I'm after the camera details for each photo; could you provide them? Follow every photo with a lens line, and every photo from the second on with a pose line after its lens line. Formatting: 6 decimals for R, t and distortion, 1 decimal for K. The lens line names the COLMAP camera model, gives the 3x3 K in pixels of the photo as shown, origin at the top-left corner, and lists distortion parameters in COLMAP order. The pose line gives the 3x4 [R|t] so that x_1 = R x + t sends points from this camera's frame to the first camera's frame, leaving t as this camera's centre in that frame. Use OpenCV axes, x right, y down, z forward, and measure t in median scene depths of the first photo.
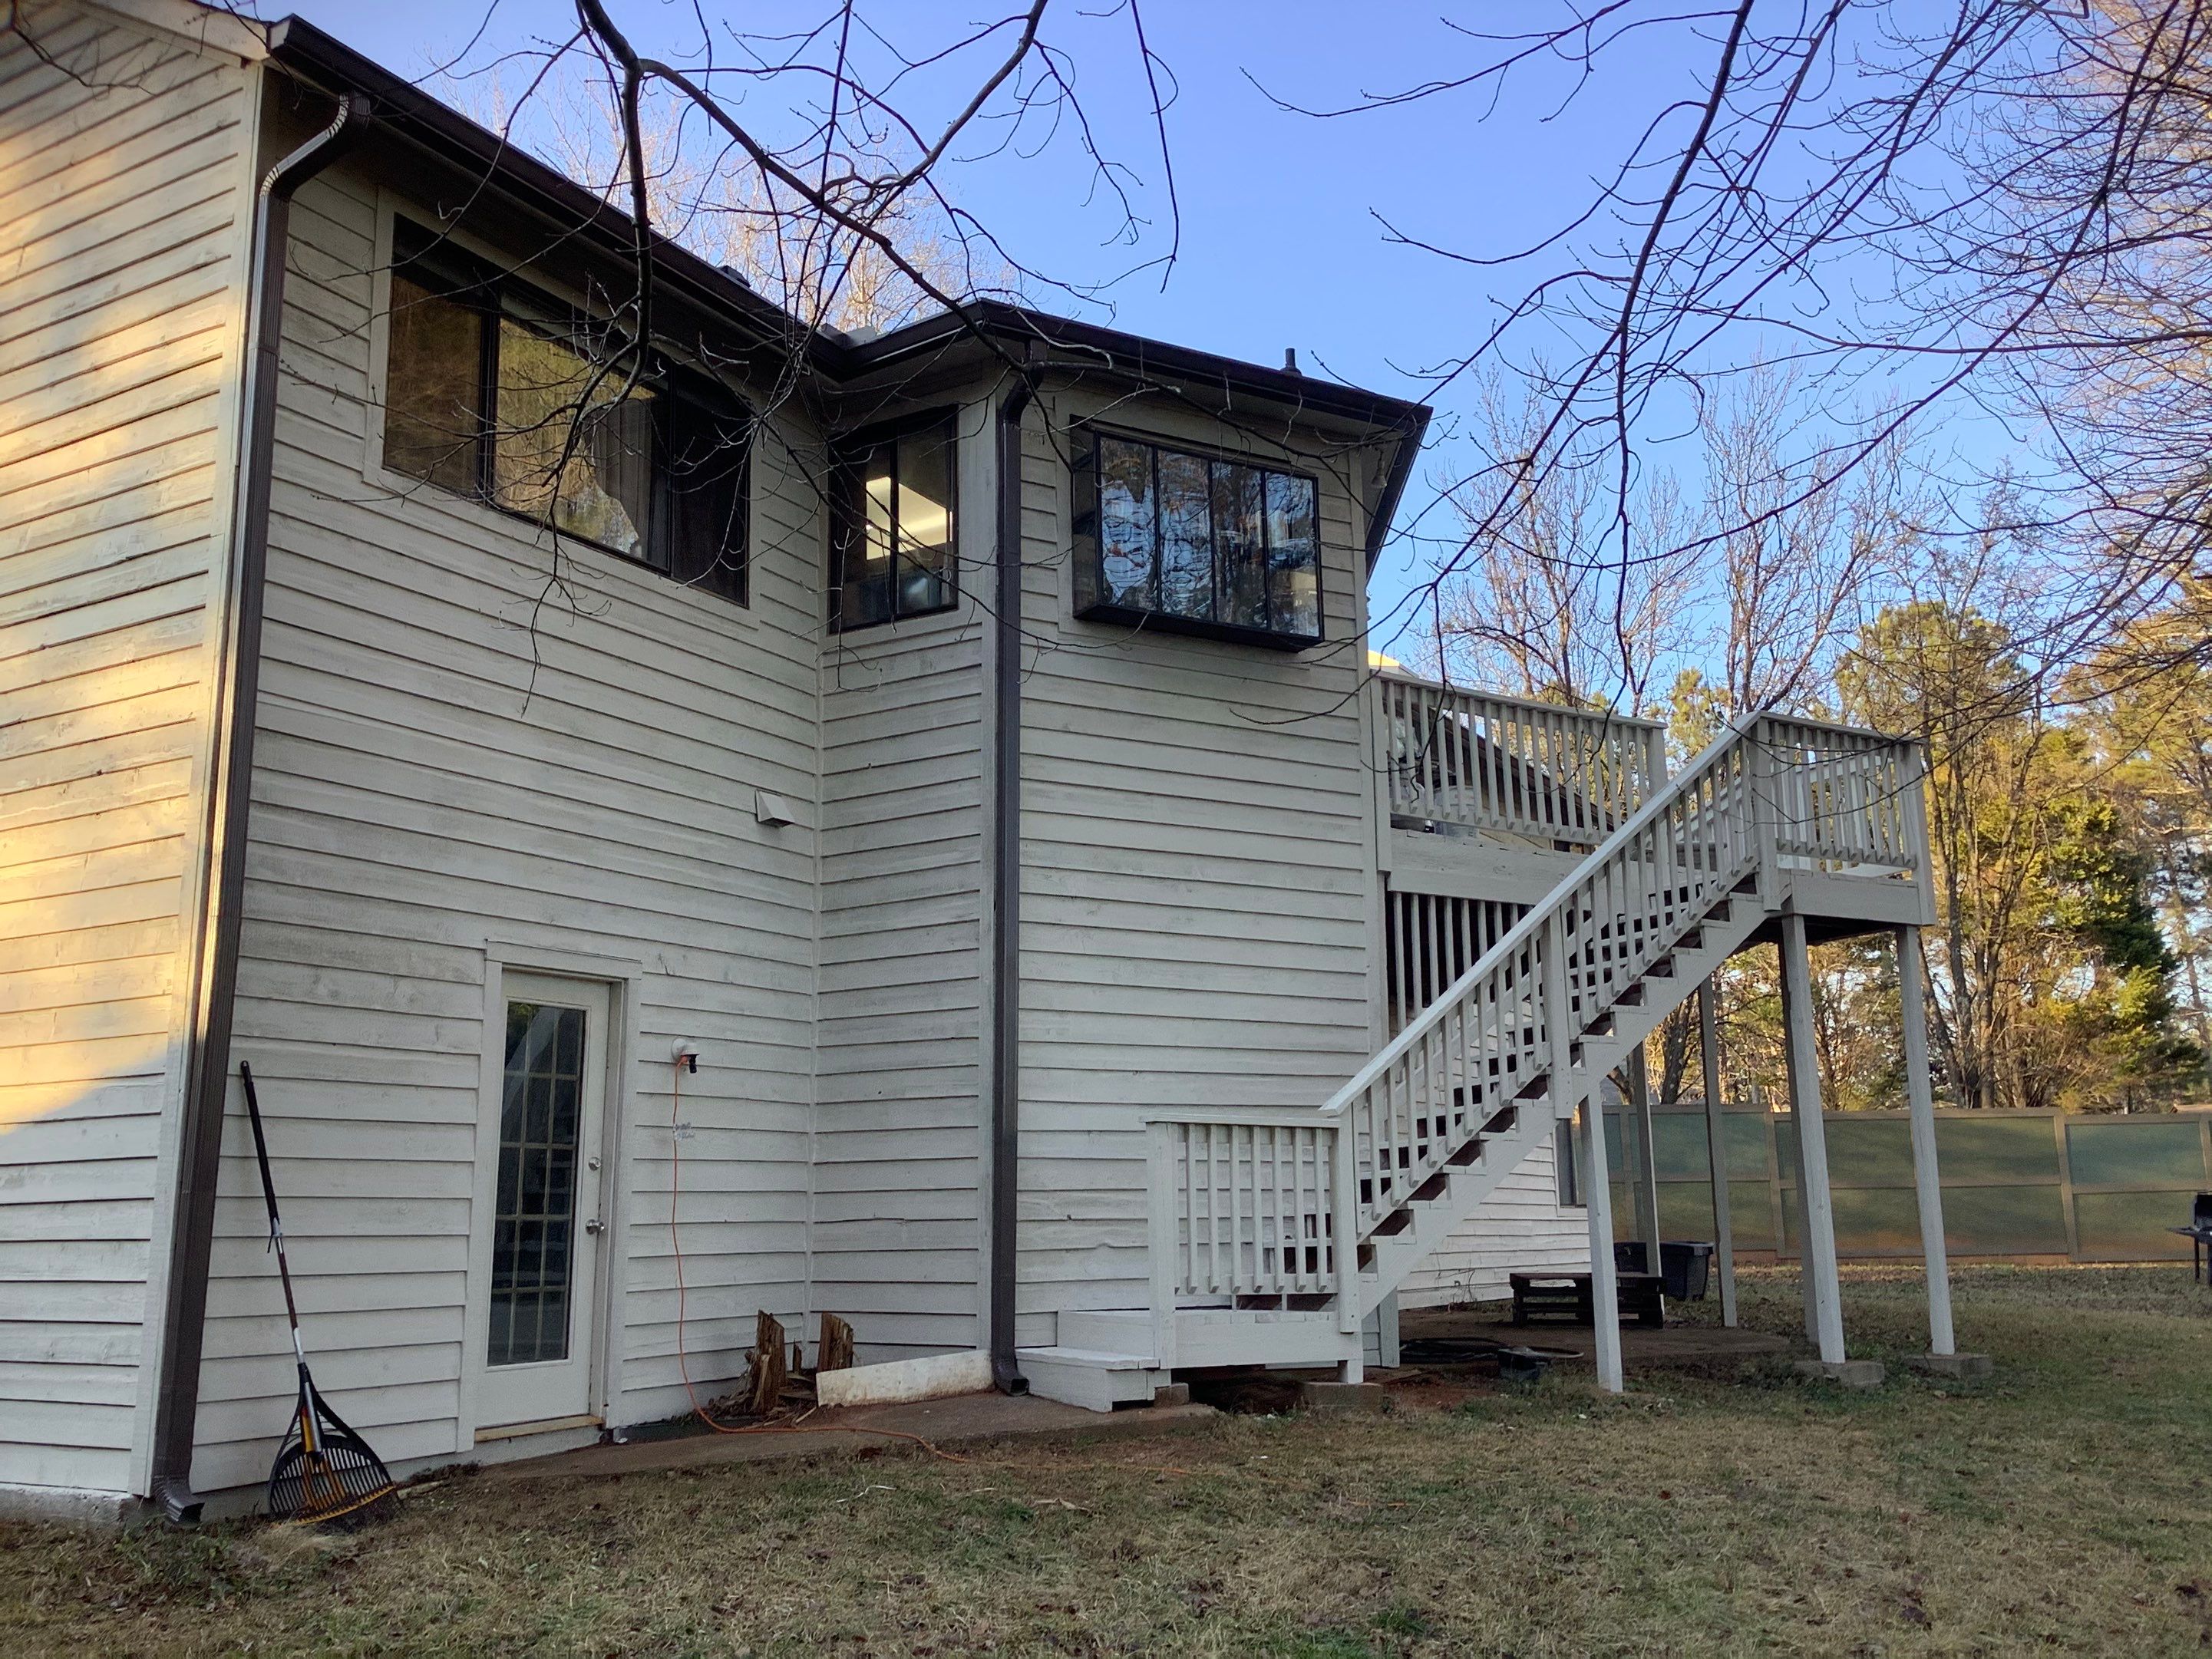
lens RADIAL K [[2018.9, 0, 1106.0], [0, 2018.9, 829.5], [0, 0, 1]] dist [0.137416, -0.227173]
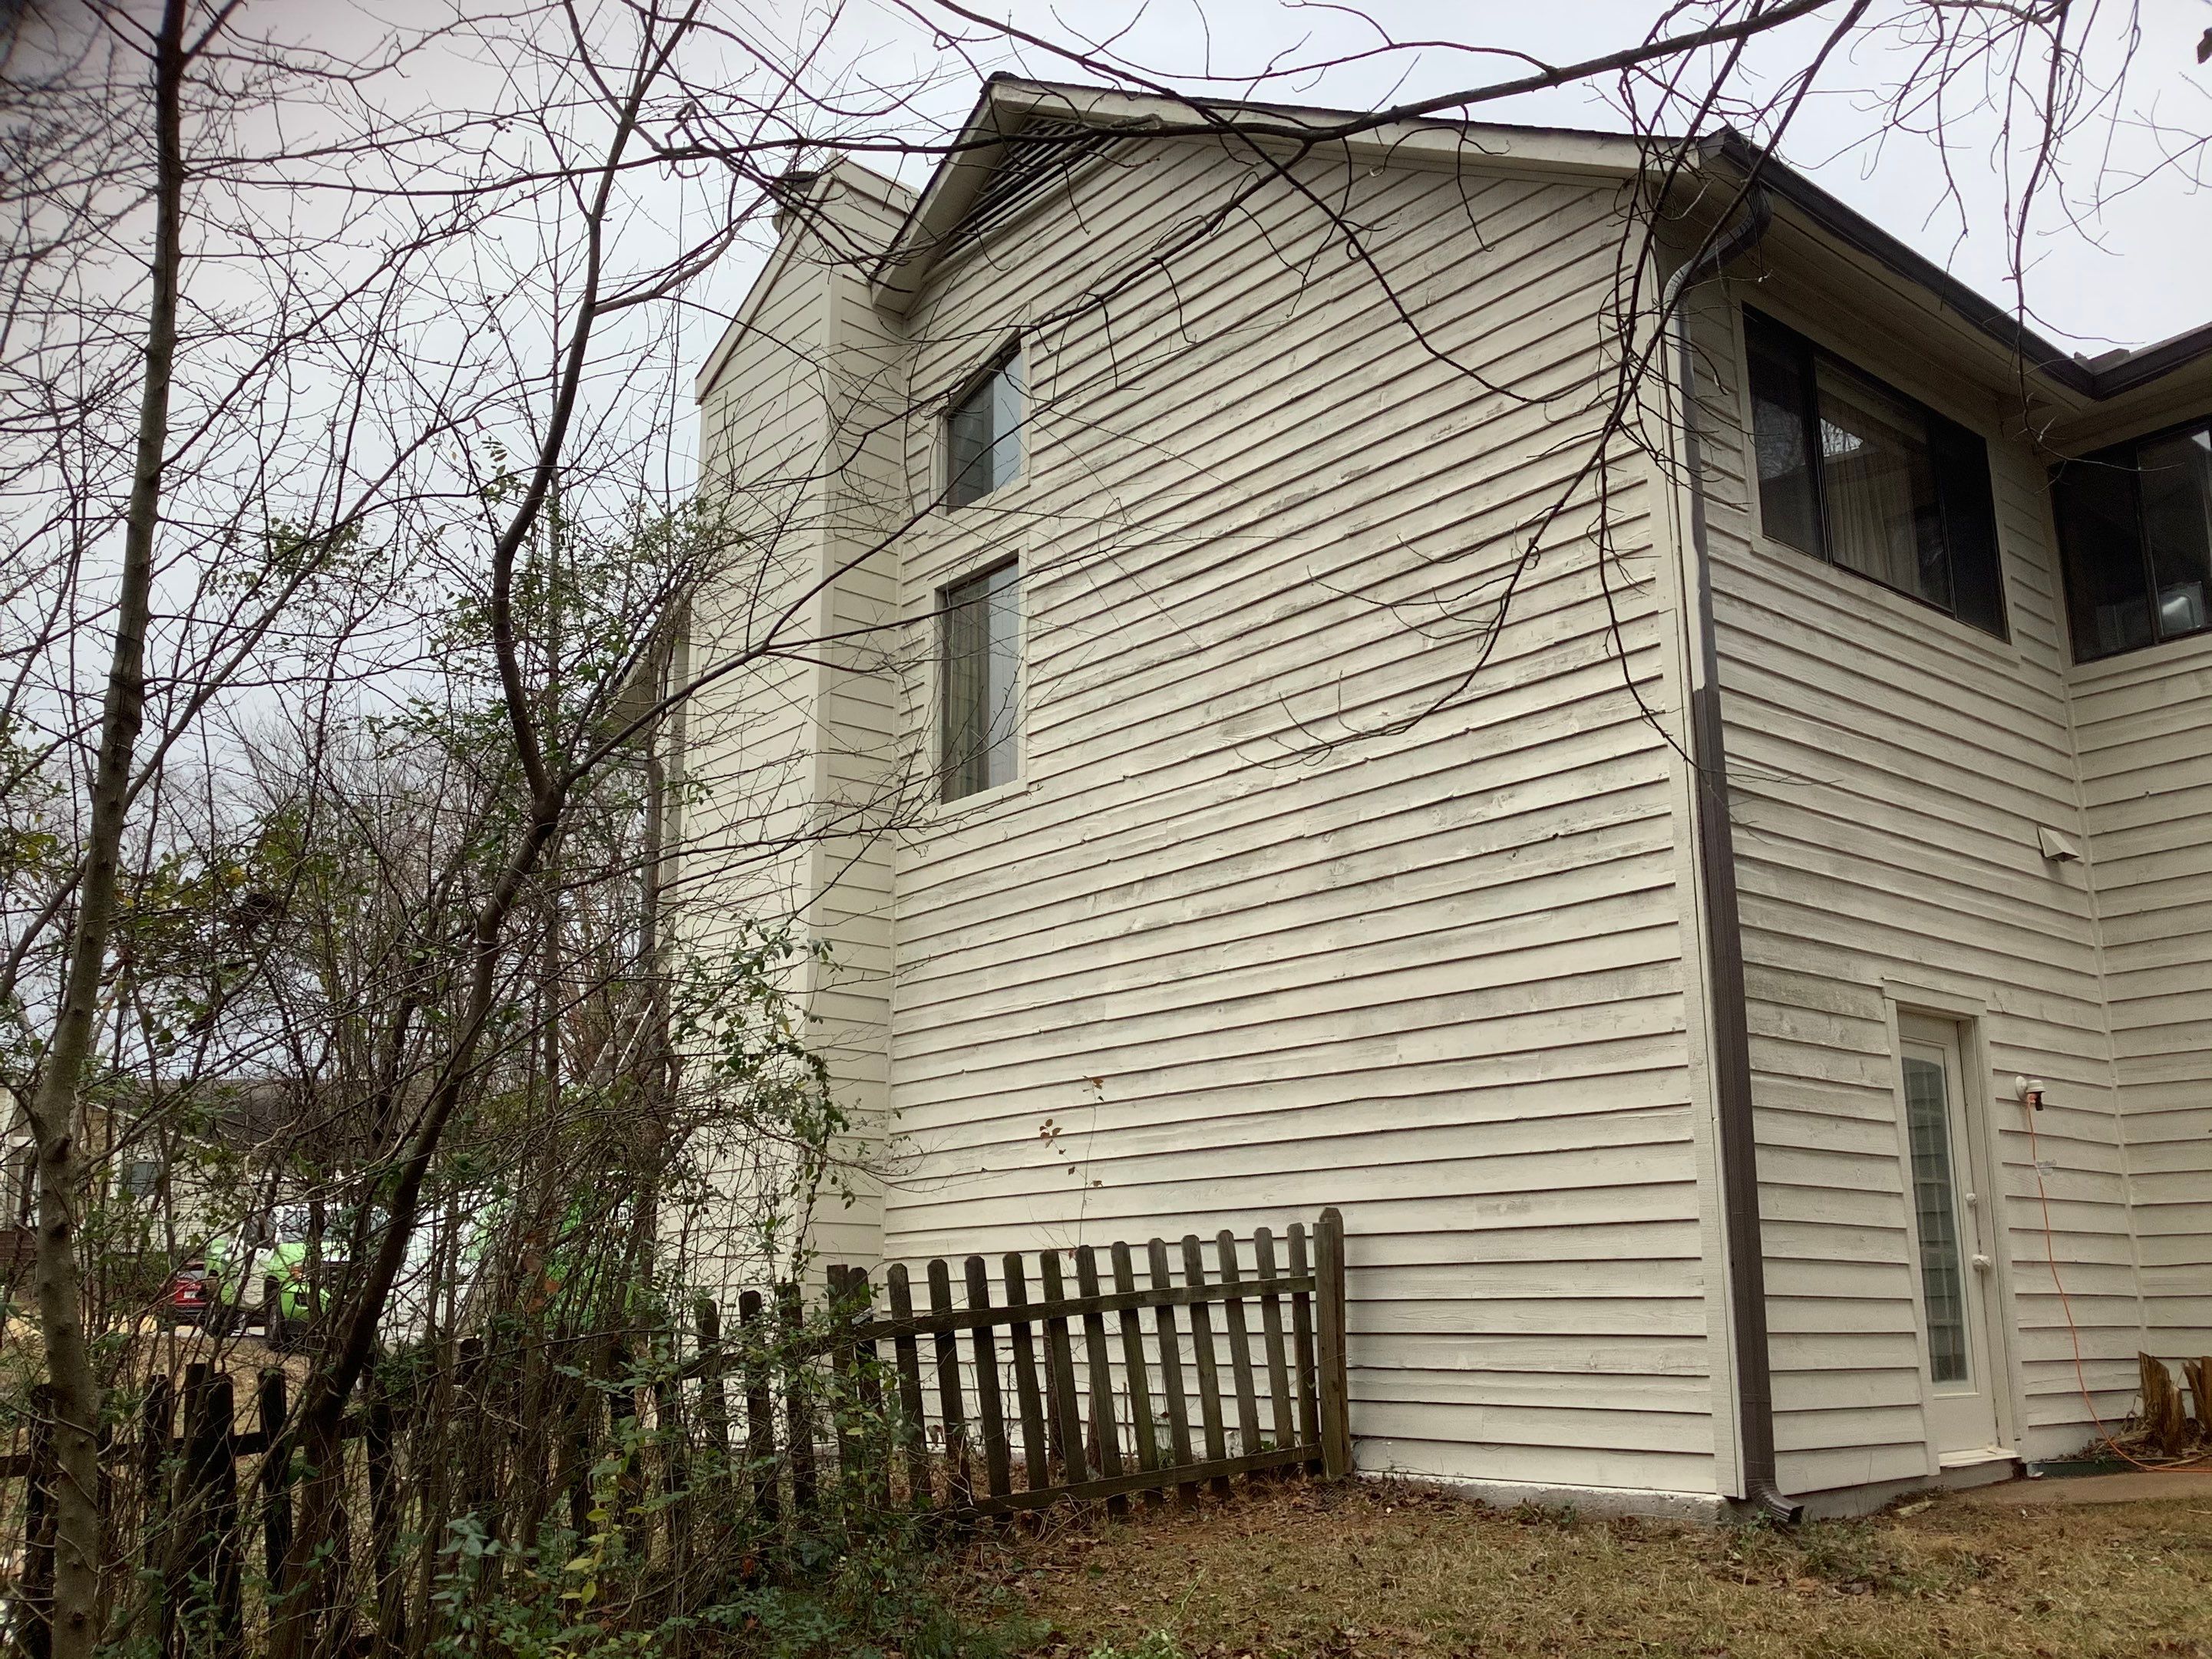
lens RADIAL K [[2018.9, 0, 1106.0], [0, 2018.9, 829.5], [0, 0, 1]] dist [0.137416, -0.227173]
pose [[0.951066, -0.067222, -0.301587, -0.357857], [0.054003, 0.997188, -0.051967, 0.011411], [0.304232, 0.033137, 0.952021, -0.108736]]
